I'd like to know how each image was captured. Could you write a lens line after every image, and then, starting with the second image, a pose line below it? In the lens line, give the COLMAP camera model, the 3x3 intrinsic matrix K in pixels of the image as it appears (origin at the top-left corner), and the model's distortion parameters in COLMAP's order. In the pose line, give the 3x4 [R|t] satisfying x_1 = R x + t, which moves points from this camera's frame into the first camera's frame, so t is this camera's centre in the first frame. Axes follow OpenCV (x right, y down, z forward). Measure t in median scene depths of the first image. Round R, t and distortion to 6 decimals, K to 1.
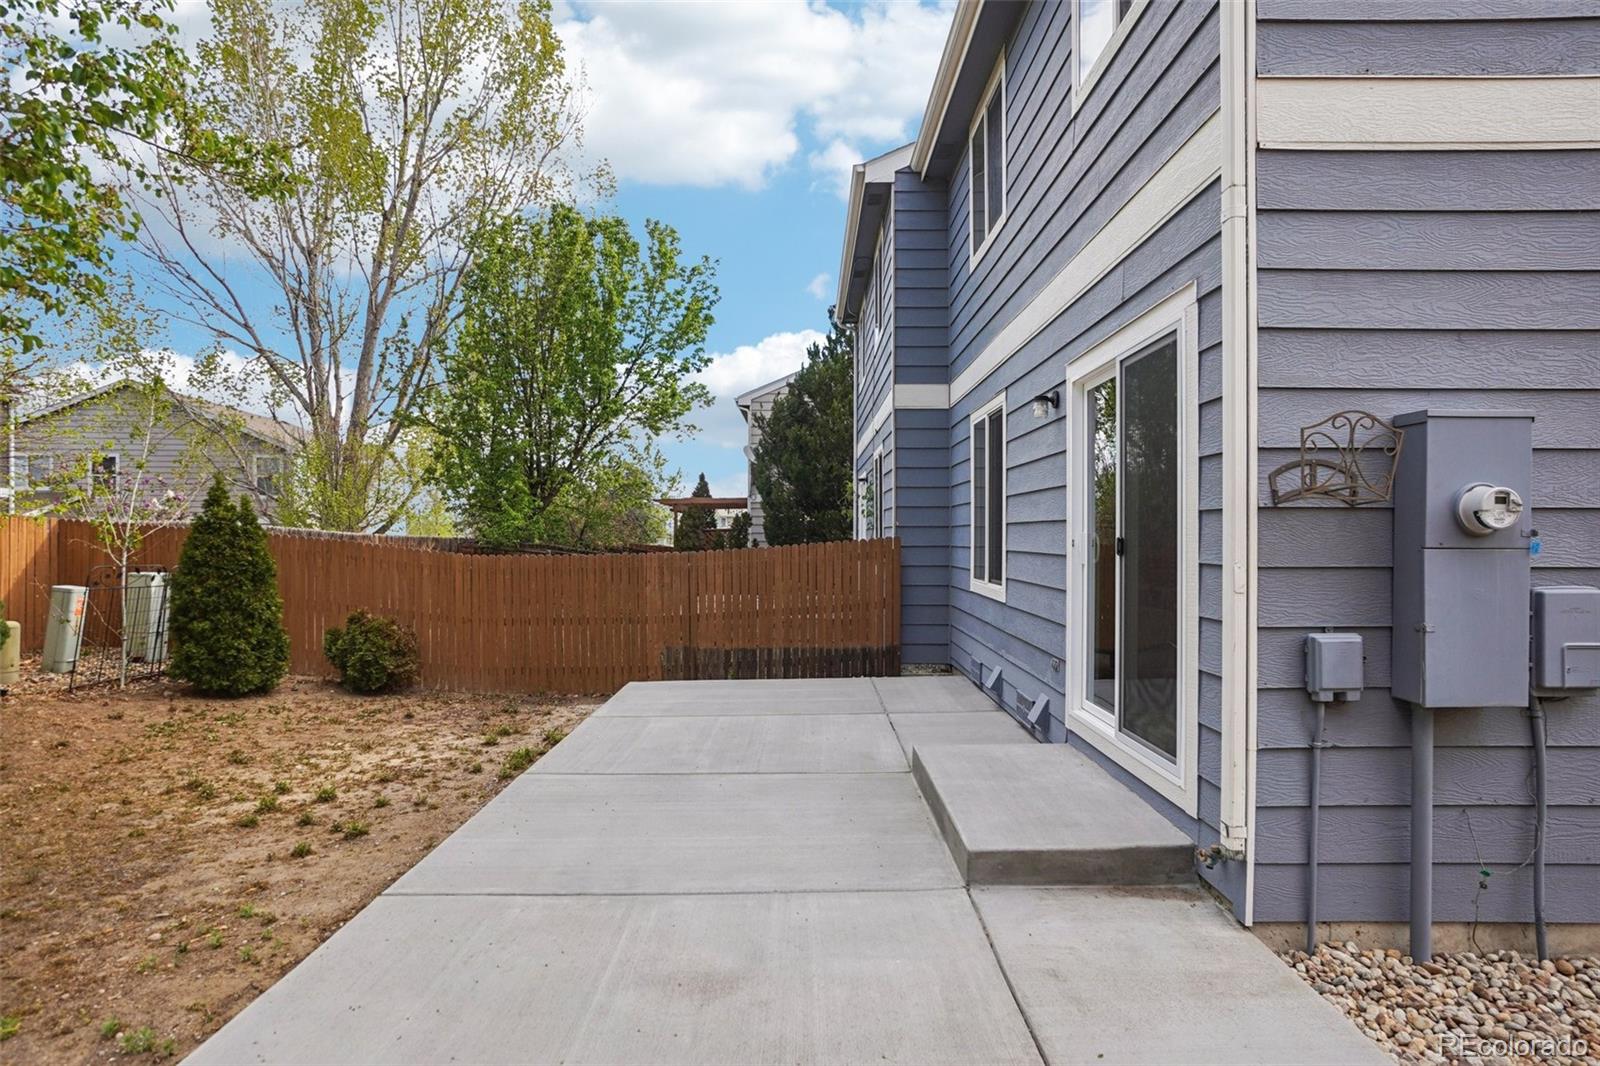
lens RADIAL K [[824.6, 0, 792.0], [0, 824.6, 536.8], [0, 0, 1]] dist [-0.036939, 0.022840]
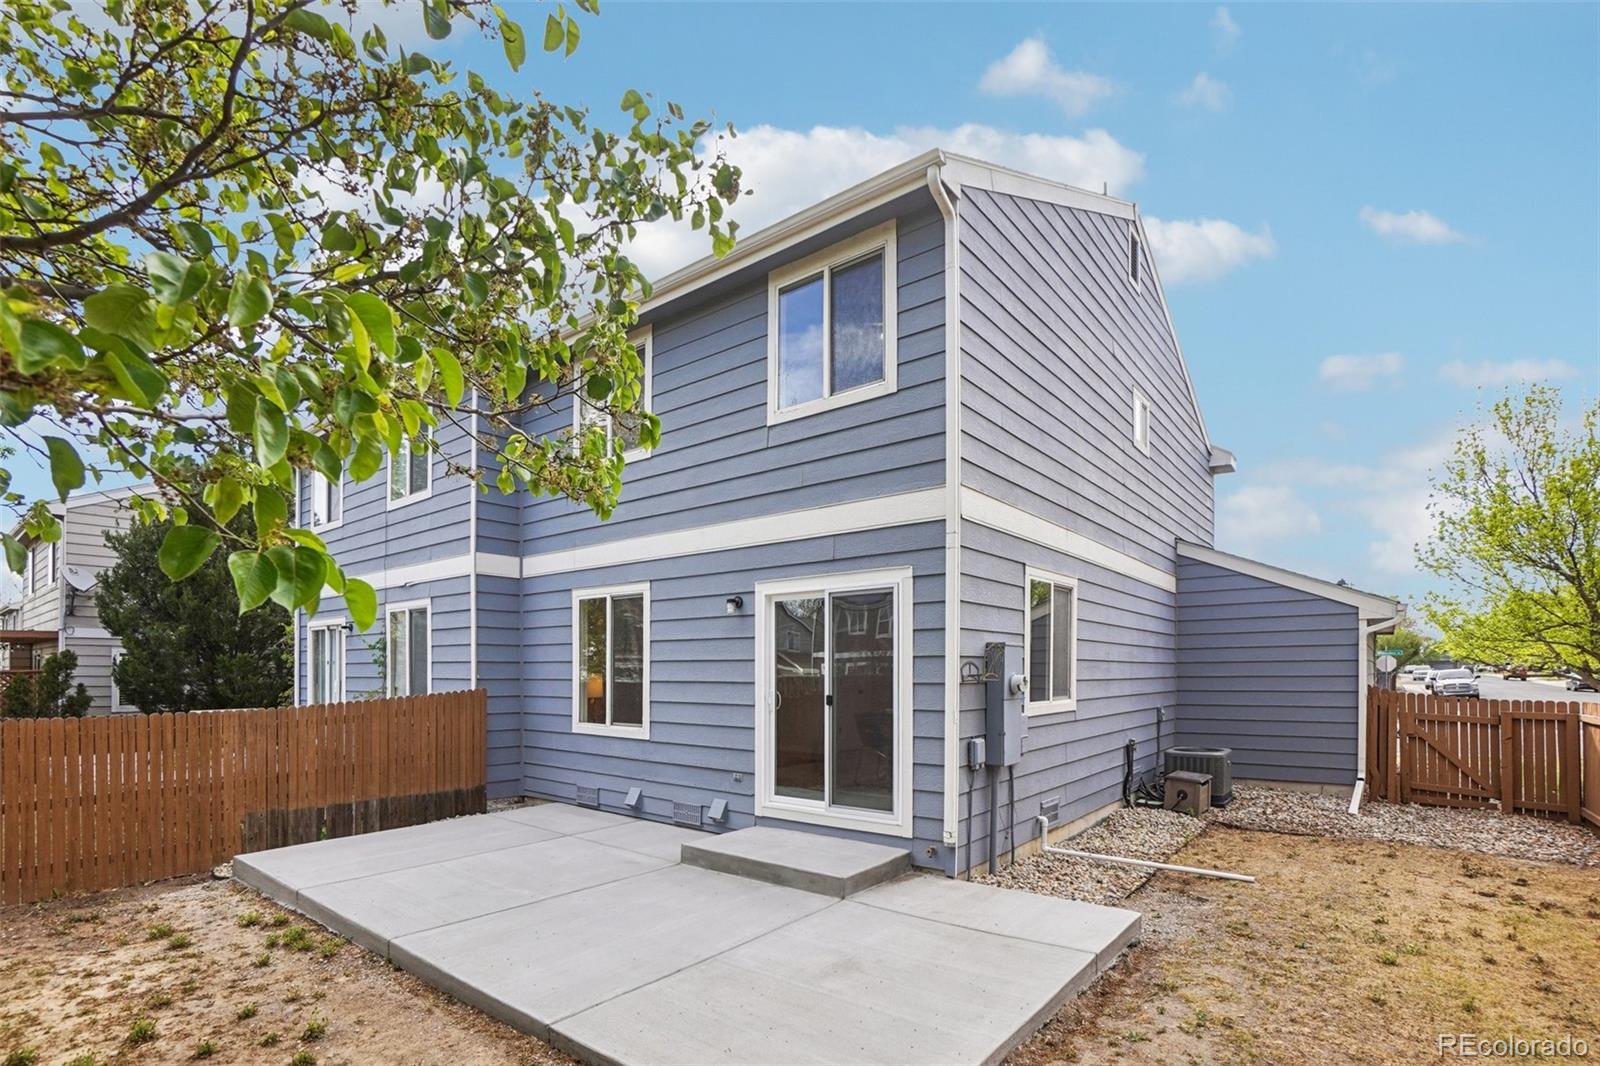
lens RADIAL K [[750.7, 0, 795.3], [0, 750.7, 690.2], [0, 0, 1]] dist [-0.057320, 0.023010]
pose [[0.611935, -0.011971, 0.790817, -0.416355], [-0.004066, 0.999825, 0.018281, -0.017790], [-0.790897, -0.014402, 0.611779, 0.040896]]
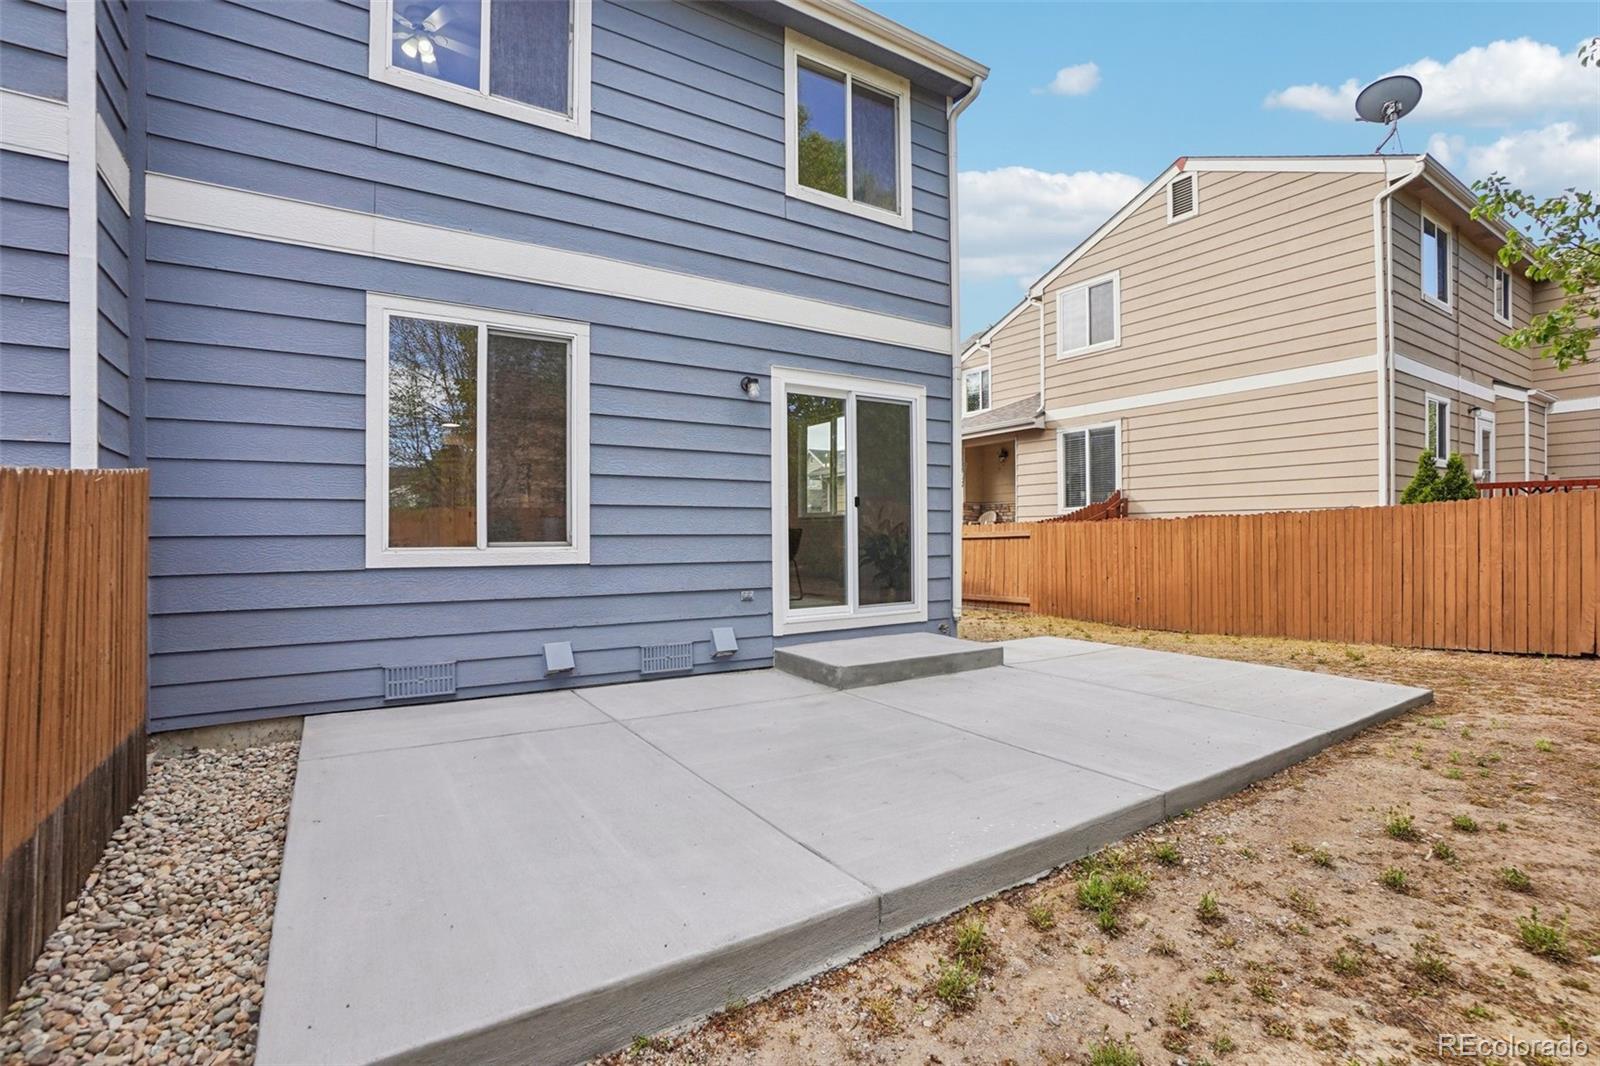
lens RADIAL K [[732.3, 0, 793.7], [0, 732.3, 540.2], [0, 0, 1]] dist [-0.057418, 0.019702]
pose [[-0.549506, -0.001617, 0.835488, -0.382879], [0.007835, 0.999944, 0.007088, 0.037540], [-0.835453, 0.010441, -0.549463, 0.913238]]
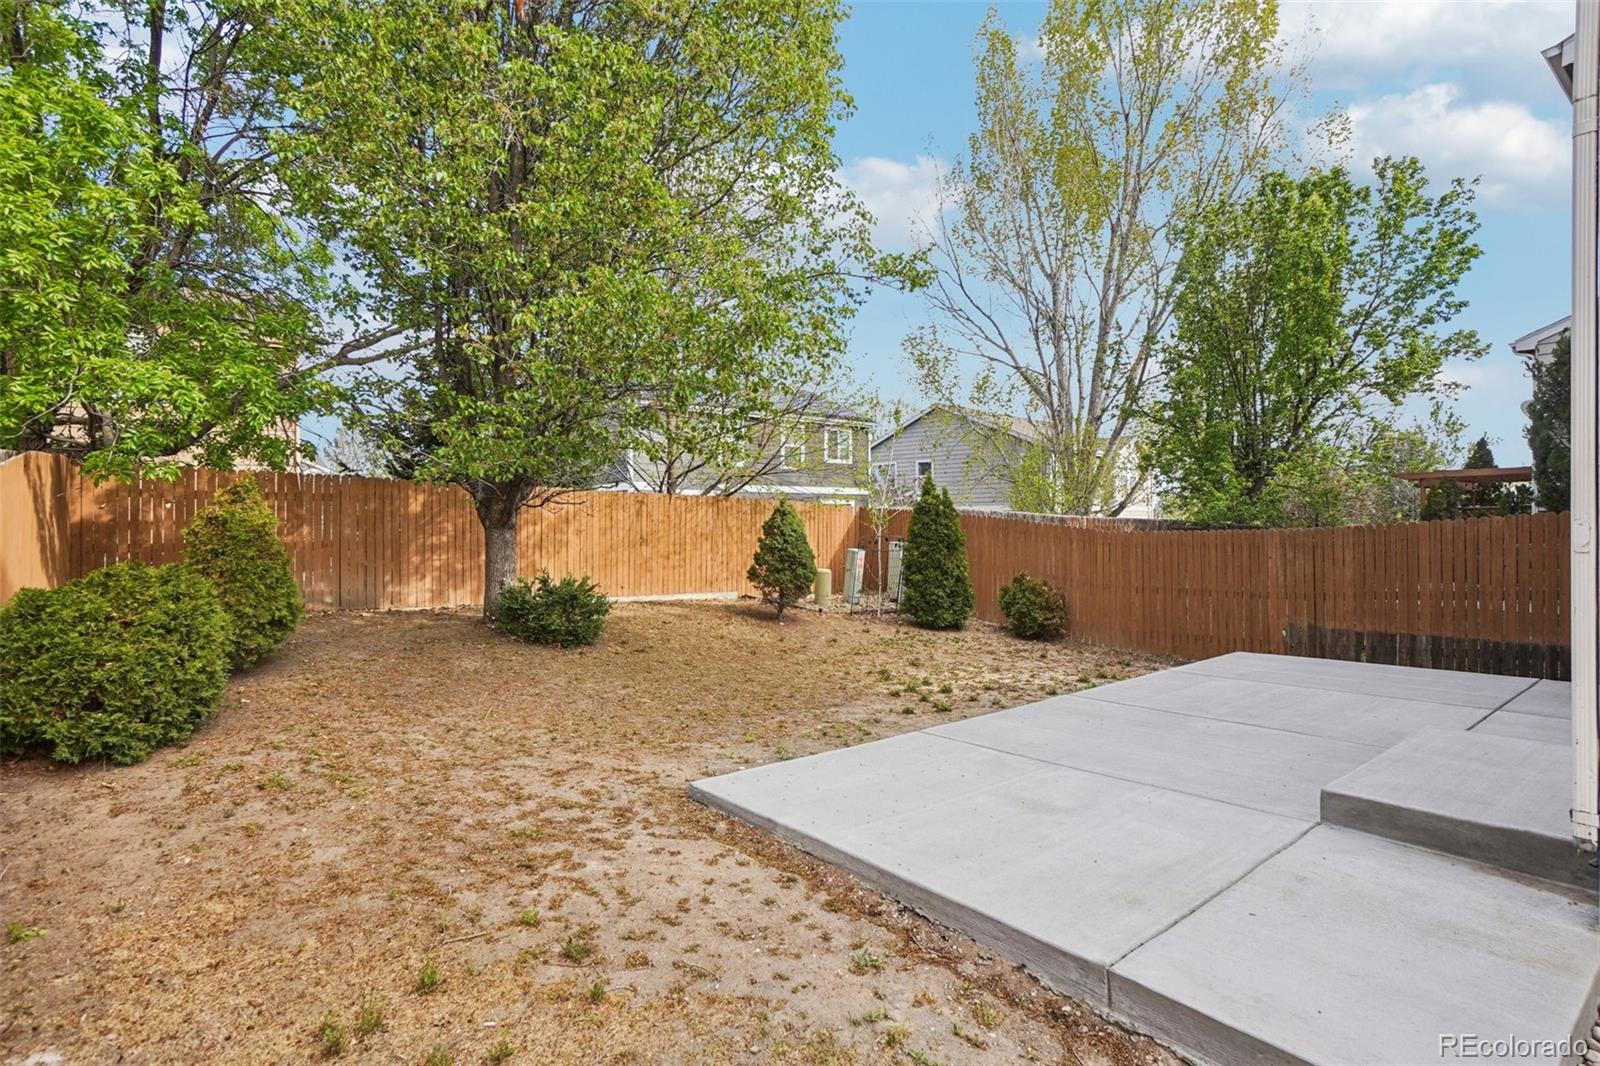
lens RADIAL K [[831.8, 0, 837.8], [0, 831.8, 529.3], [0, 0, 1]] dist [0.002038, 0.001226]
pose [[0.666937, 0.000531, -0.745114, 0.233738], [0.005700, 0.999967, 0.005815, 0.010782], [0.745092, -0.008125, 0.666912, -0.080232]]
